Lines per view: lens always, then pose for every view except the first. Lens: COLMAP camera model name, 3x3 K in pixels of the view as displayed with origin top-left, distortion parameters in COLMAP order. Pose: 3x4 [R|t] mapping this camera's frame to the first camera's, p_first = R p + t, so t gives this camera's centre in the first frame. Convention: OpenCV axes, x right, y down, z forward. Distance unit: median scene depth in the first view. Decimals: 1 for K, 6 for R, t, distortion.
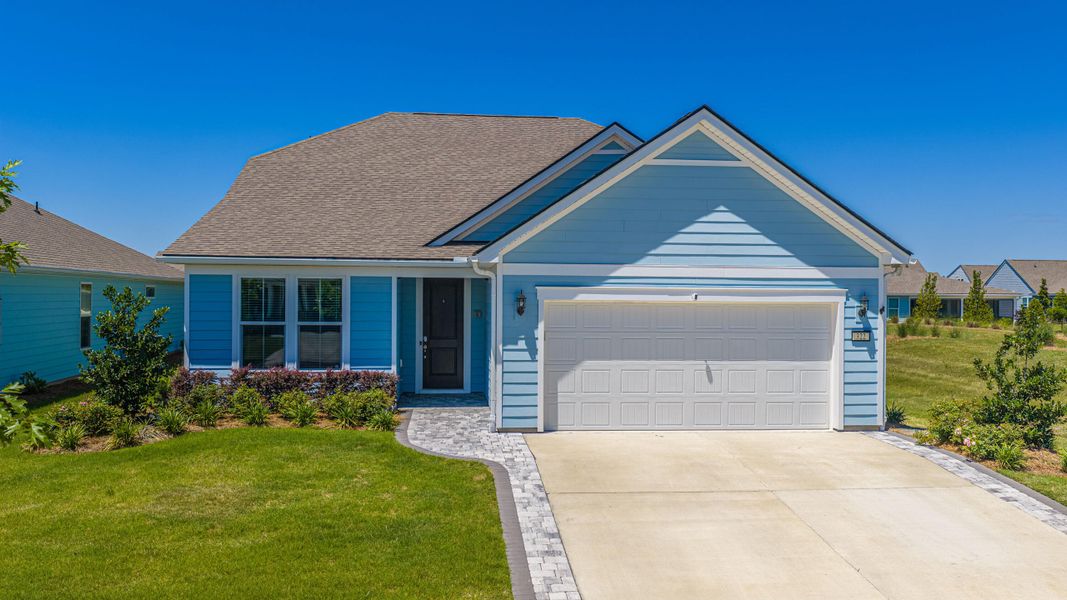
lens RADIAL K [[908.5, 0, 529.2], [0, 908.5, 293.2], [0, 0, 1]] dist [0.002251, -0.027639]
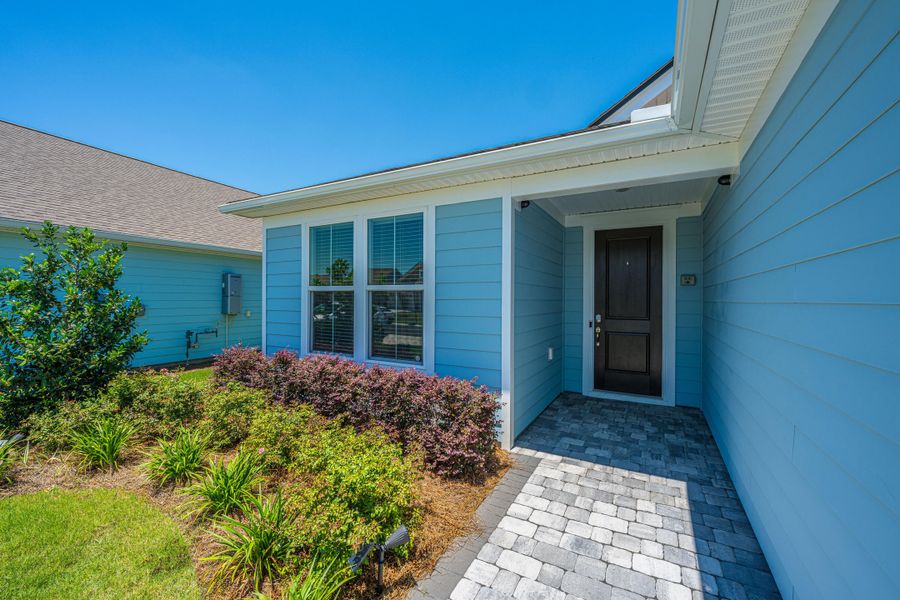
lens RADIAL K [[363.7, 0, 446.8], [0, 363.7, 301.1], [0, 0, 1]] dist [0.001472, 0.000272]
pose [[0.820093, 0.002632, -0.572225, -0.067612], [0.000704, 0.999984, 0.005608, 0.047957], [0.572230, -0.005002, 0.820078, 0.953240]]
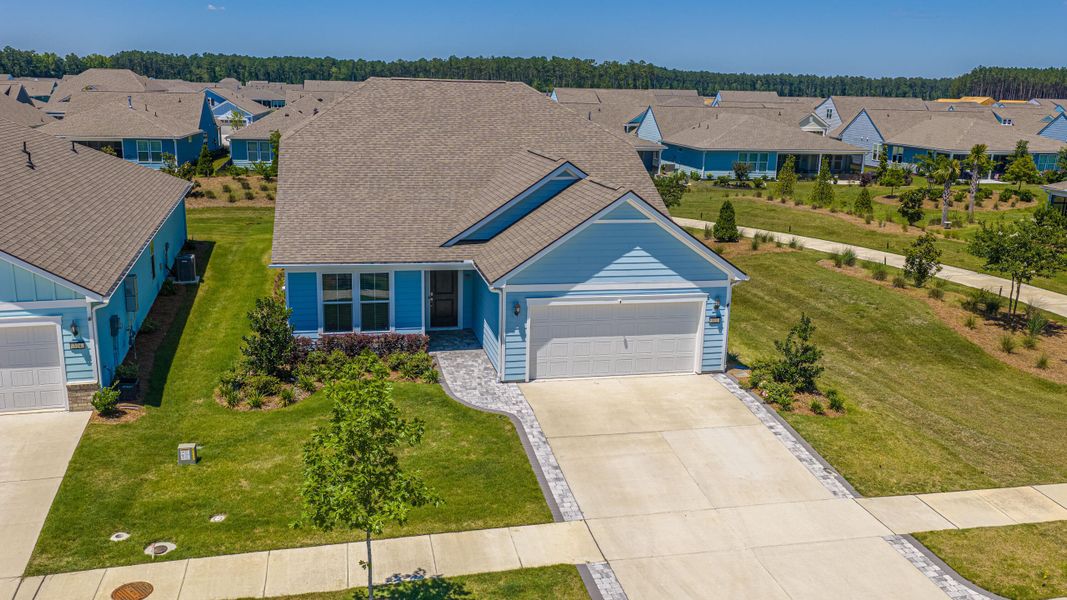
lens RADIAL K [[908.5, 0, 534.9], [0, 908.5, 303.3], [0, 0, 1]] dist [0.002251, -0.027639]
pose [[0.991576, -0.011743, 0.128989, -0.187641], [-0.019233, 0.971491, 0.236296, -0.384834], [-0.128087, -0.236787, 0.963081, -0.588259]]
